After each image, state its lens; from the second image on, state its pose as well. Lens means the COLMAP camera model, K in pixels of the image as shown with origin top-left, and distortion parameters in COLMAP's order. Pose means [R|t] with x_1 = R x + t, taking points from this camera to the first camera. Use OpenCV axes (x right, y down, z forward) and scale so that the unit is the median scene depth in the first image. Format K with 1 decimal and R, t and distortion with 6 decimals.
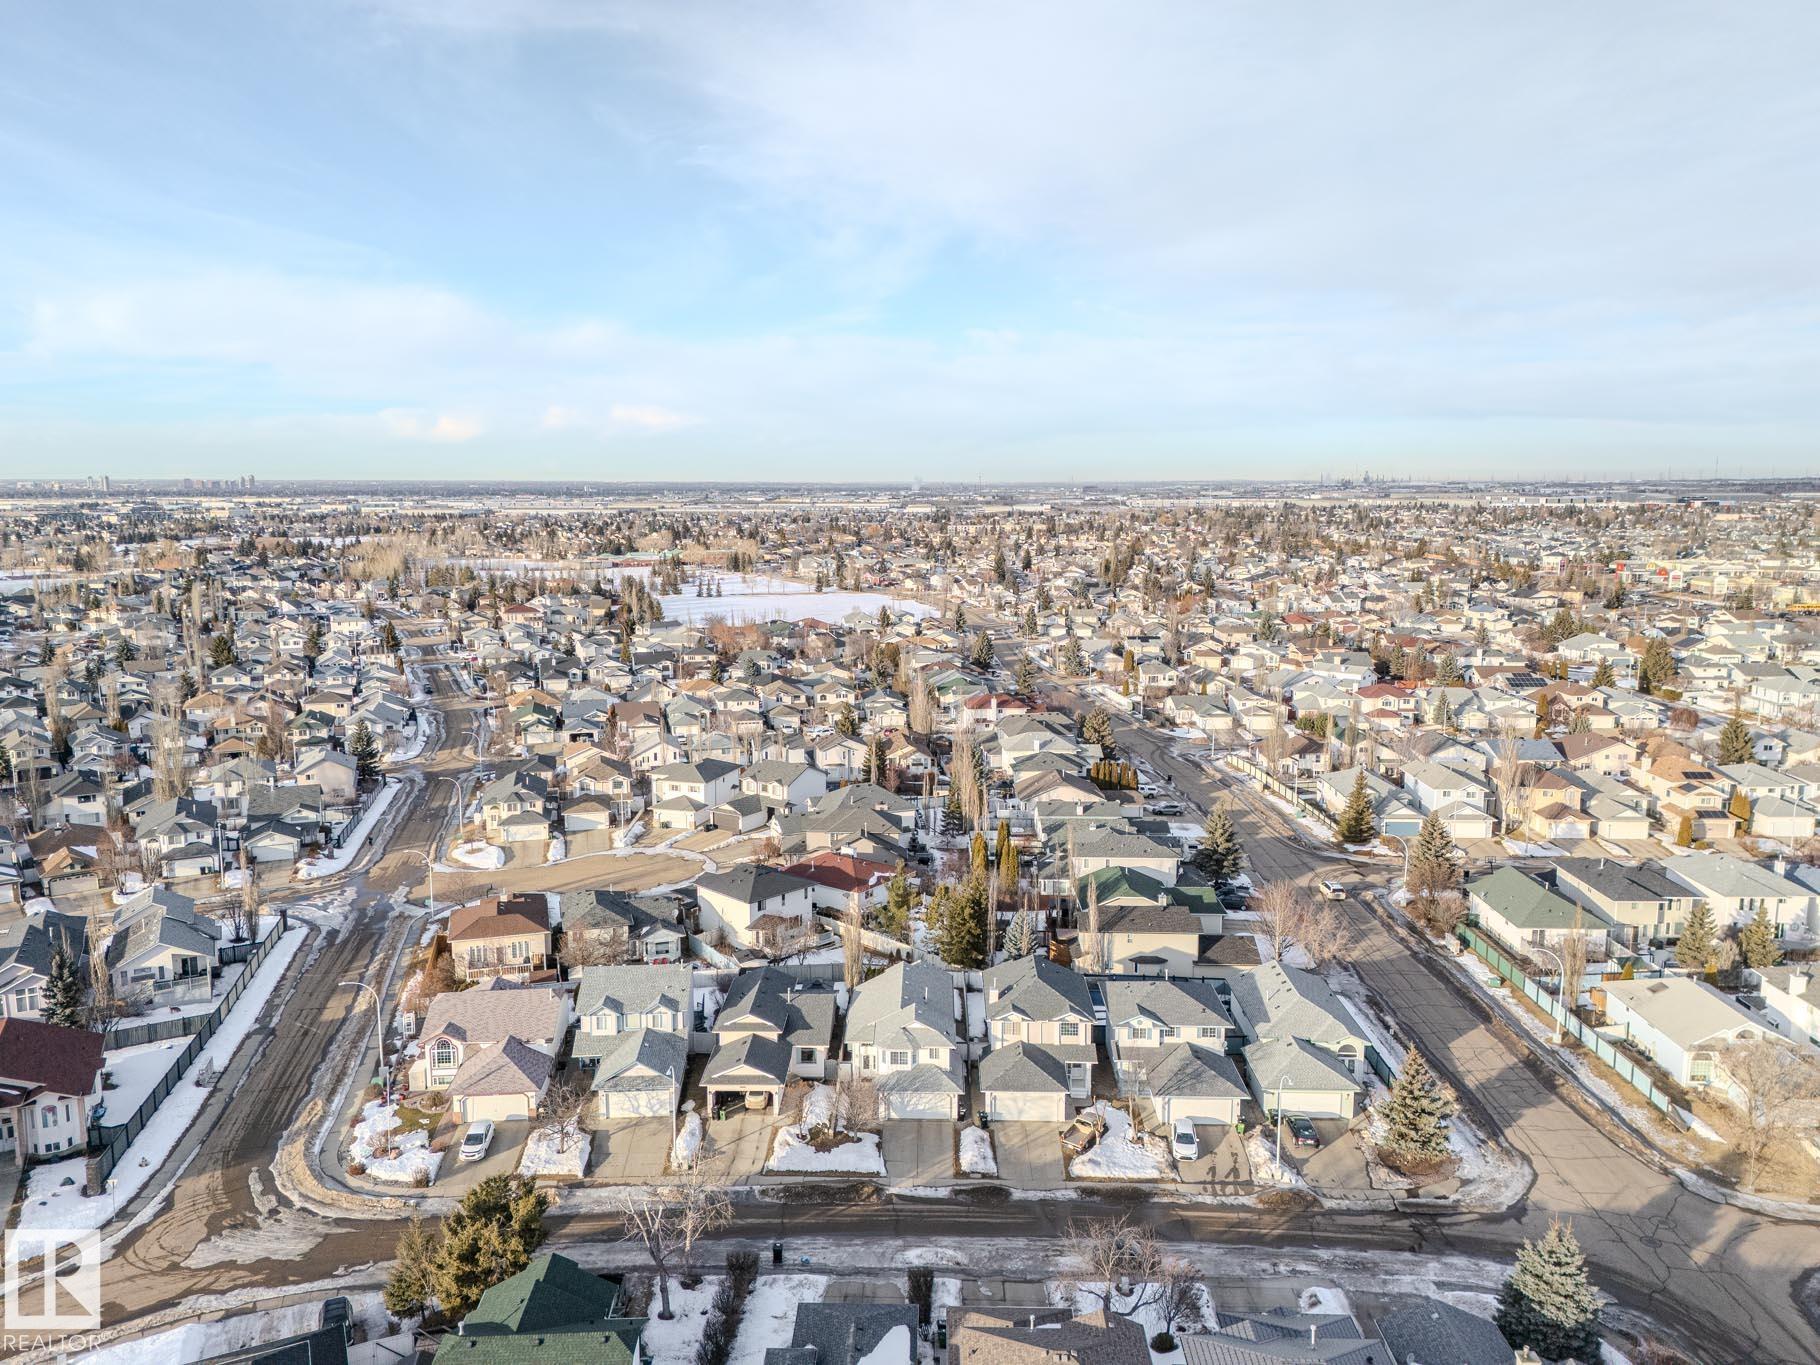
lens RADIAL K [[1340.4, 0, 899.0], [0, 1340.4, 673.6], [0, 0, 1]] dist [0.074669, -0.066303]
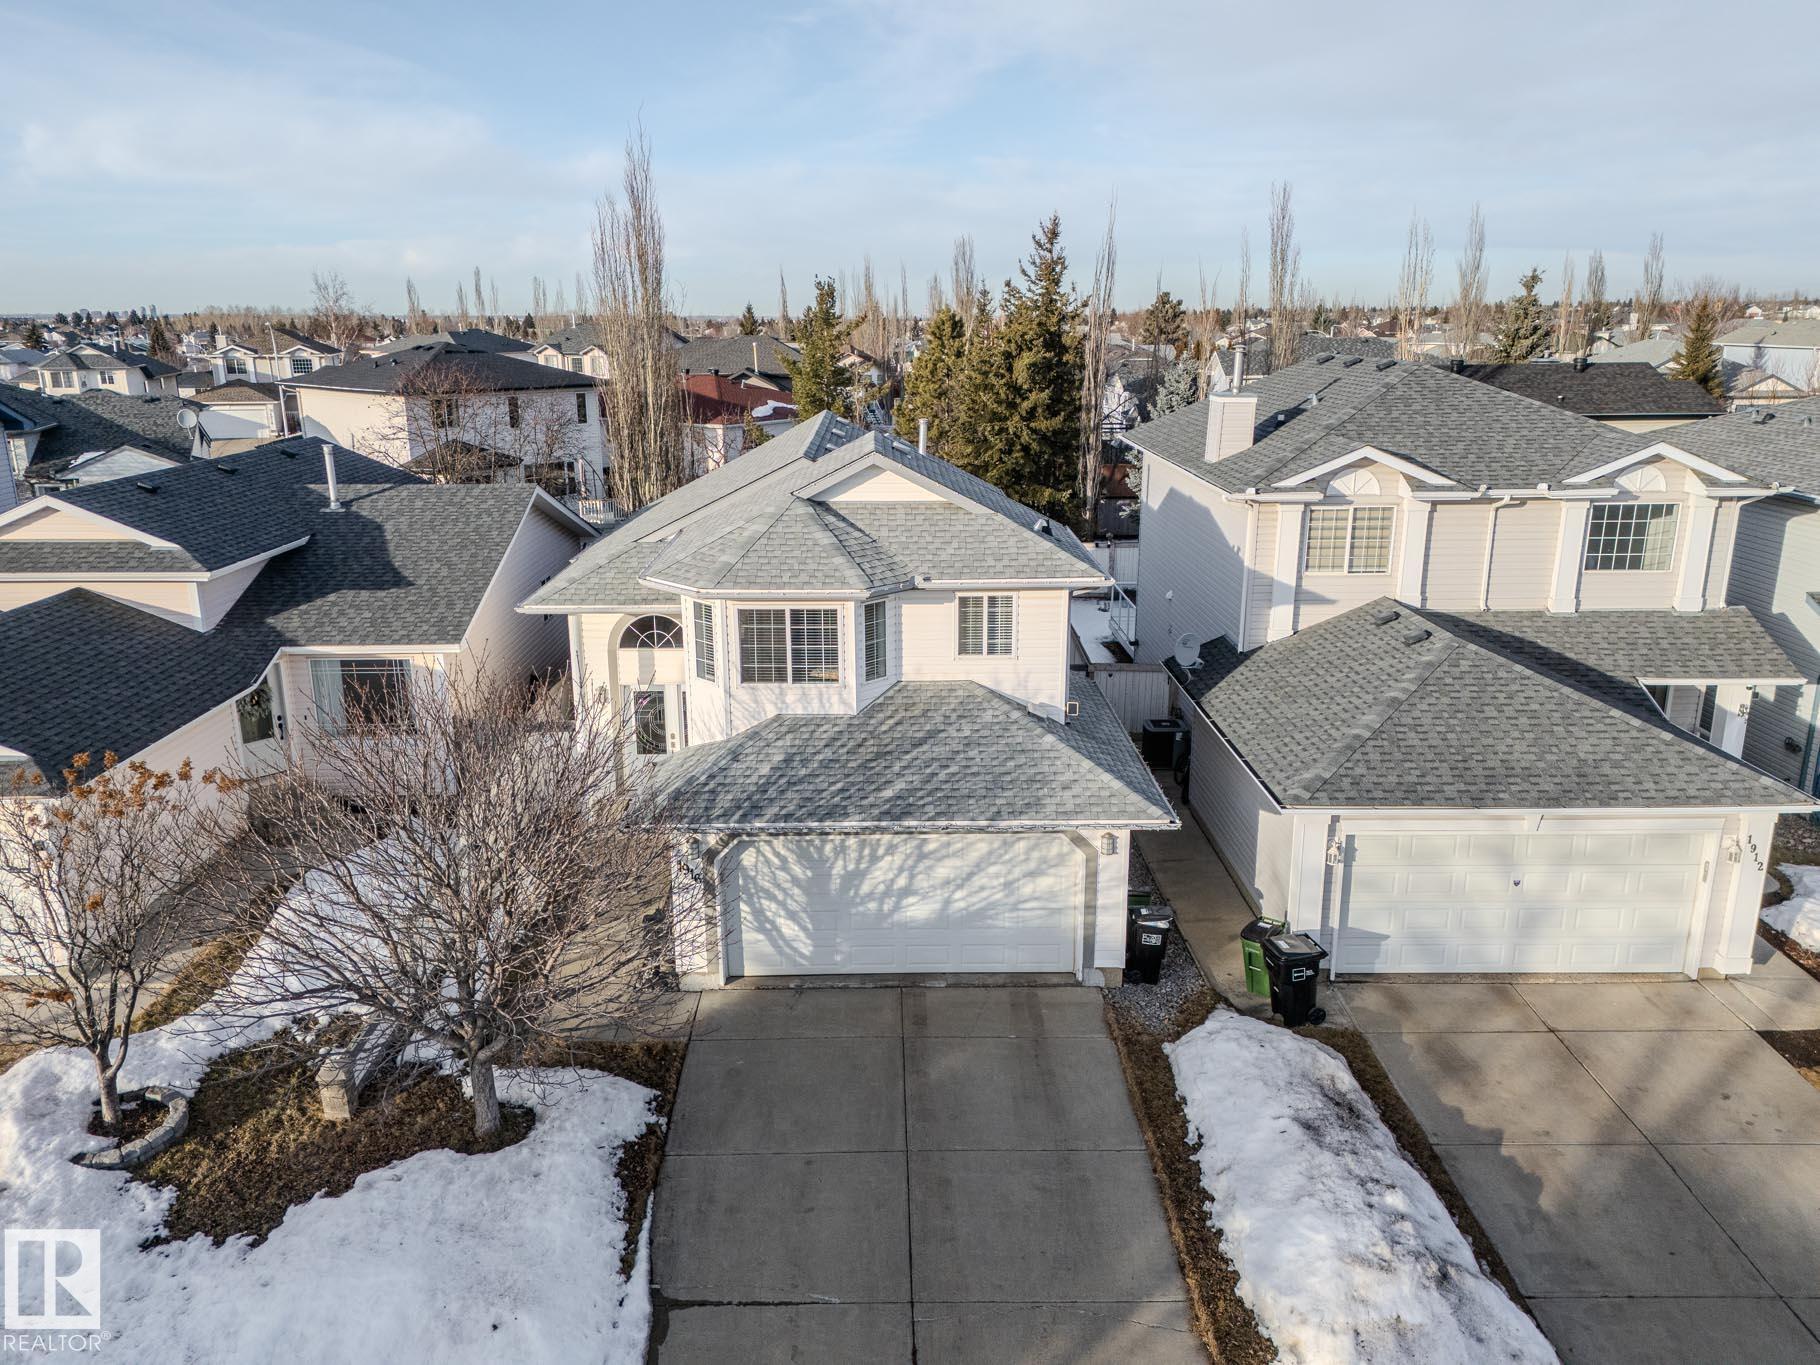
lens RADIAL K [[1340.4, 0, 917.9], [0, 1340.4, 677.5], [0, 0, 1]] dist [0.074669, -0.066303]
pose [[0.998654, -0.013089, 0.050194, 0.006305], [0.007144, 0.993124, 0.116848, 0.214781], [-0.051379, -0.116332, 0.991881, 0.659616]]
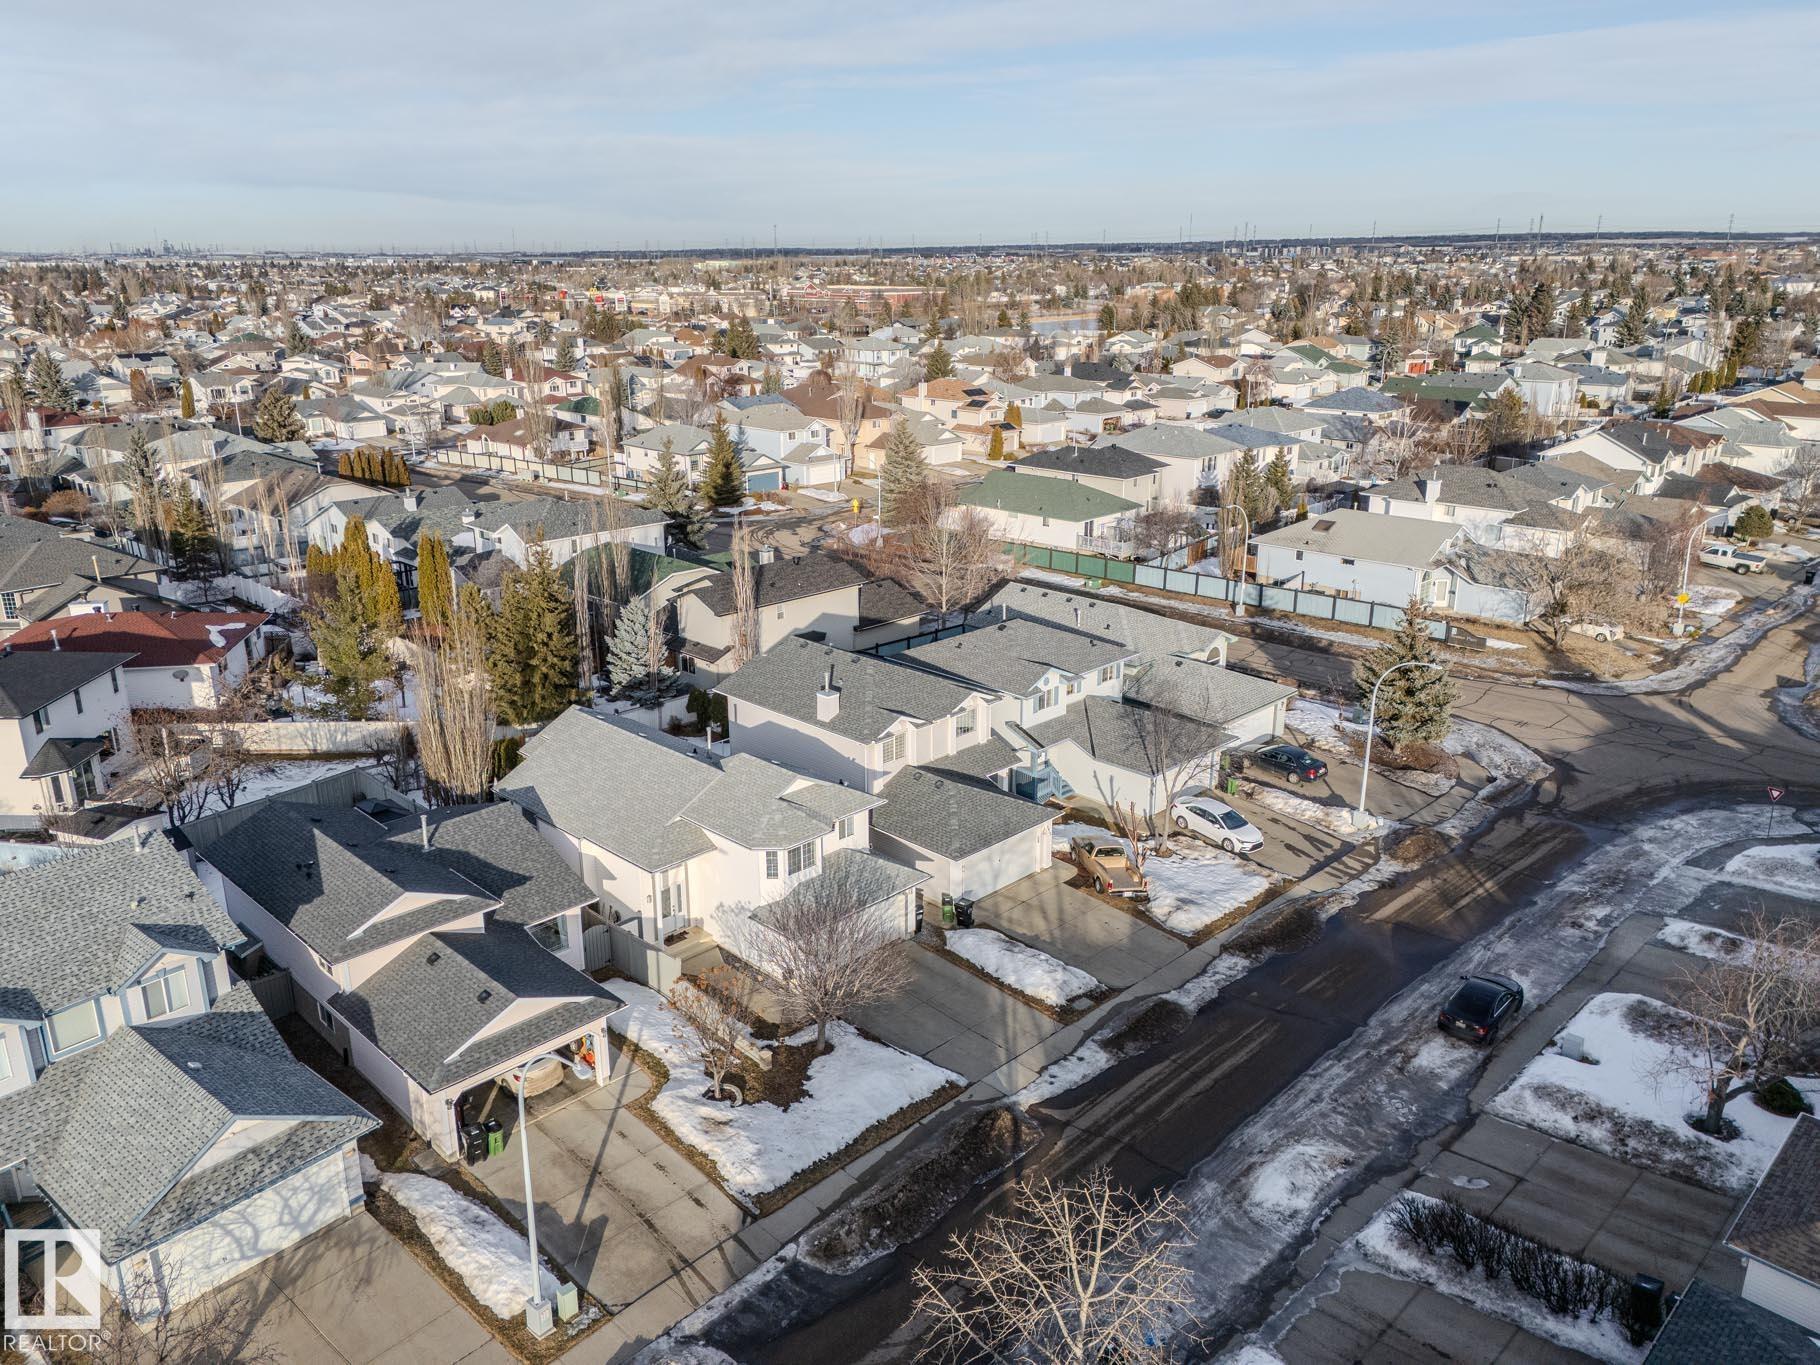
lens RADIAL K [[1340.4, 0, 905.8], [0, 1340.4, 676.4], [0, 0, 1]] dist [0.074669, -0.066303]
pose [[0.685744, -0.220595, 0.693609, -0.228097], [0.109988, 0.973428, 0.200849, 0.106912], [-0.719485, -0.061442, 0.691785, 0.522694]]
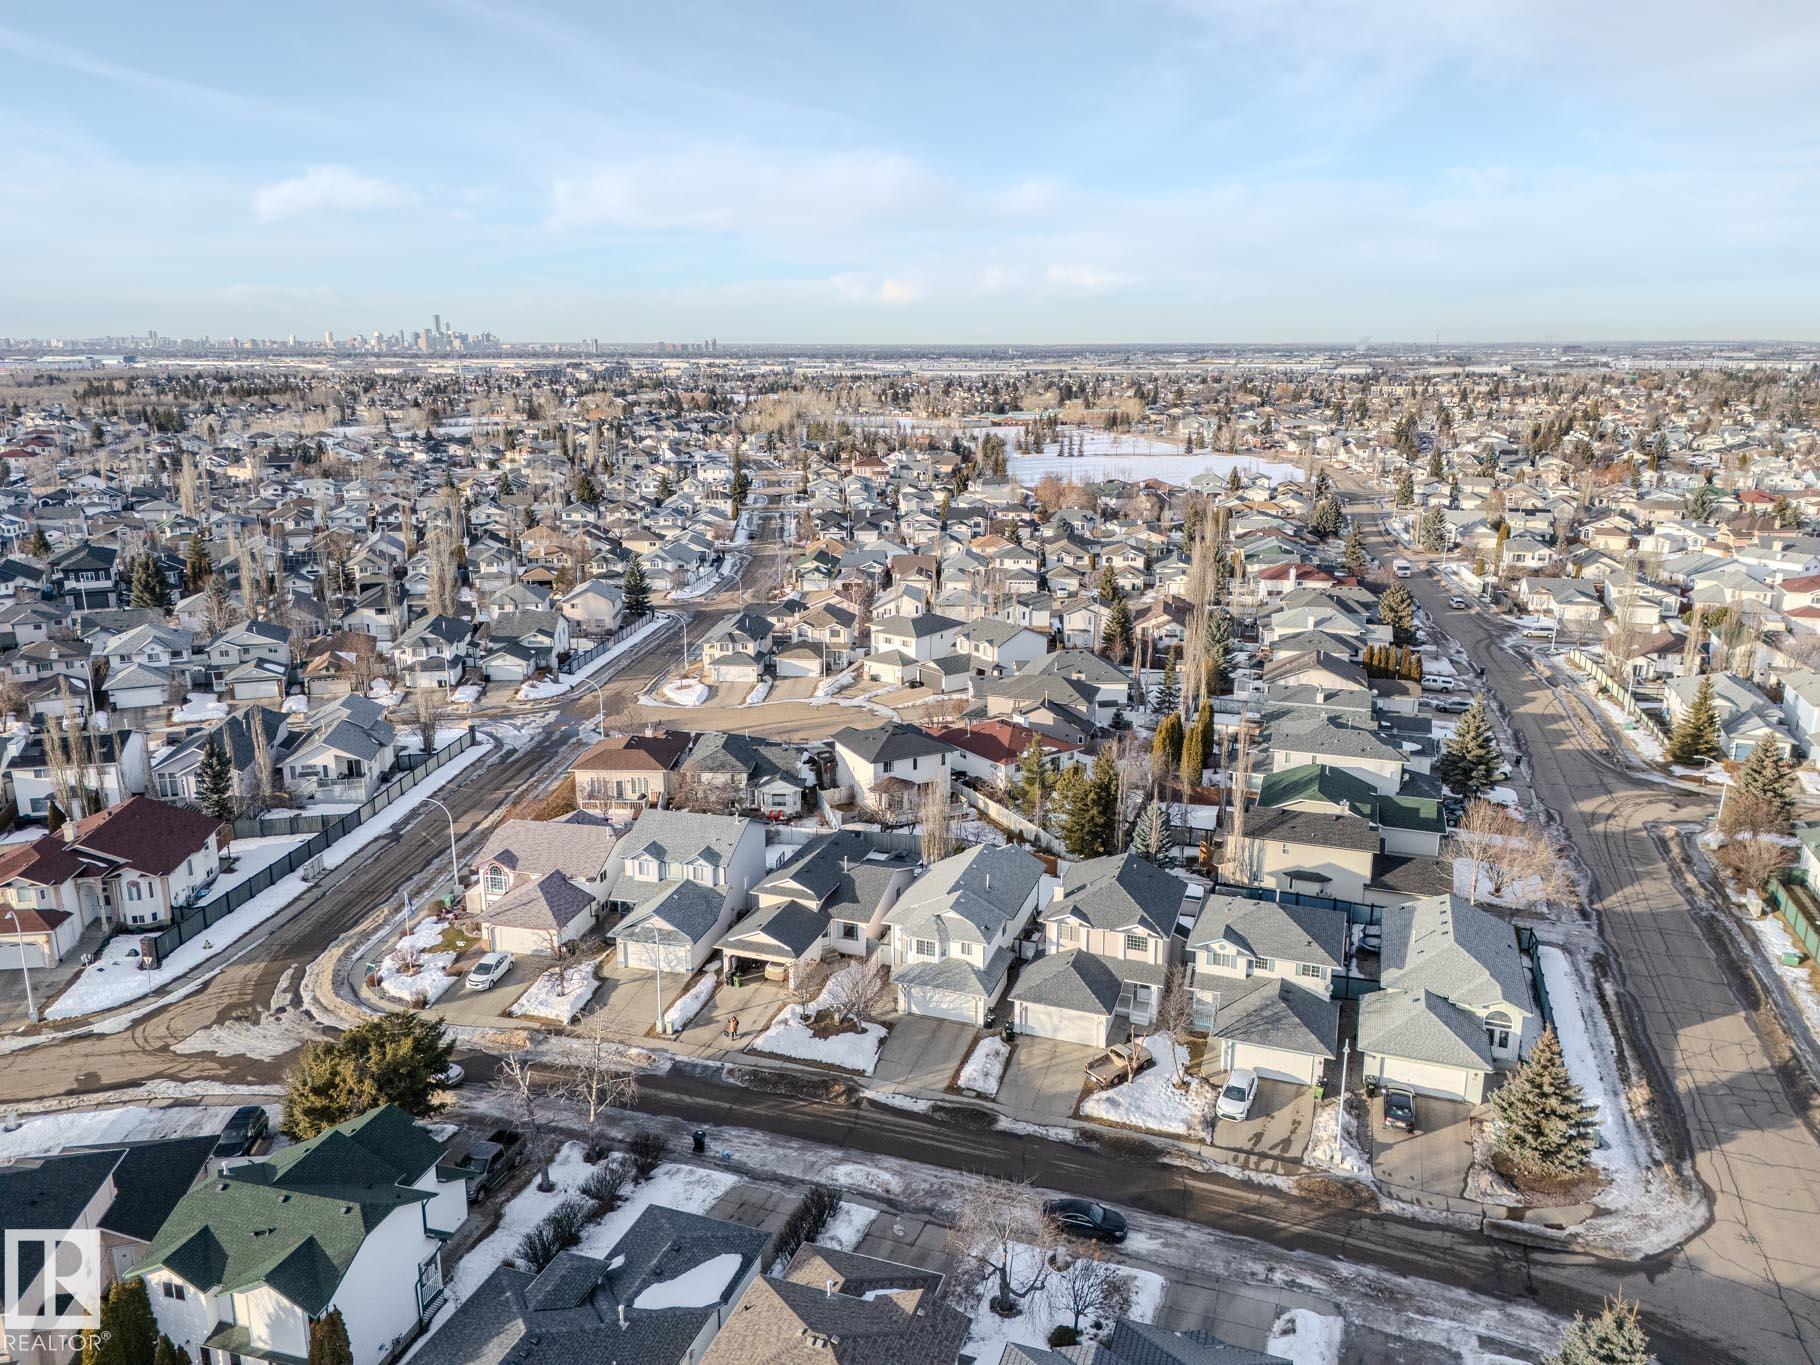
lens RADIAL K [[1340.4, 0, 894.2], [0, 1340.4, 683.2], [0, 0, 1]] dist [0.074669, -0.066303]
pose [[0.950844, 0.078331, -0.299600, 0.182938], [-0.046763, 0.992705, 0.111133, 0.013882], [0.306119, -0.091660, 0.947570, 0.144200]]
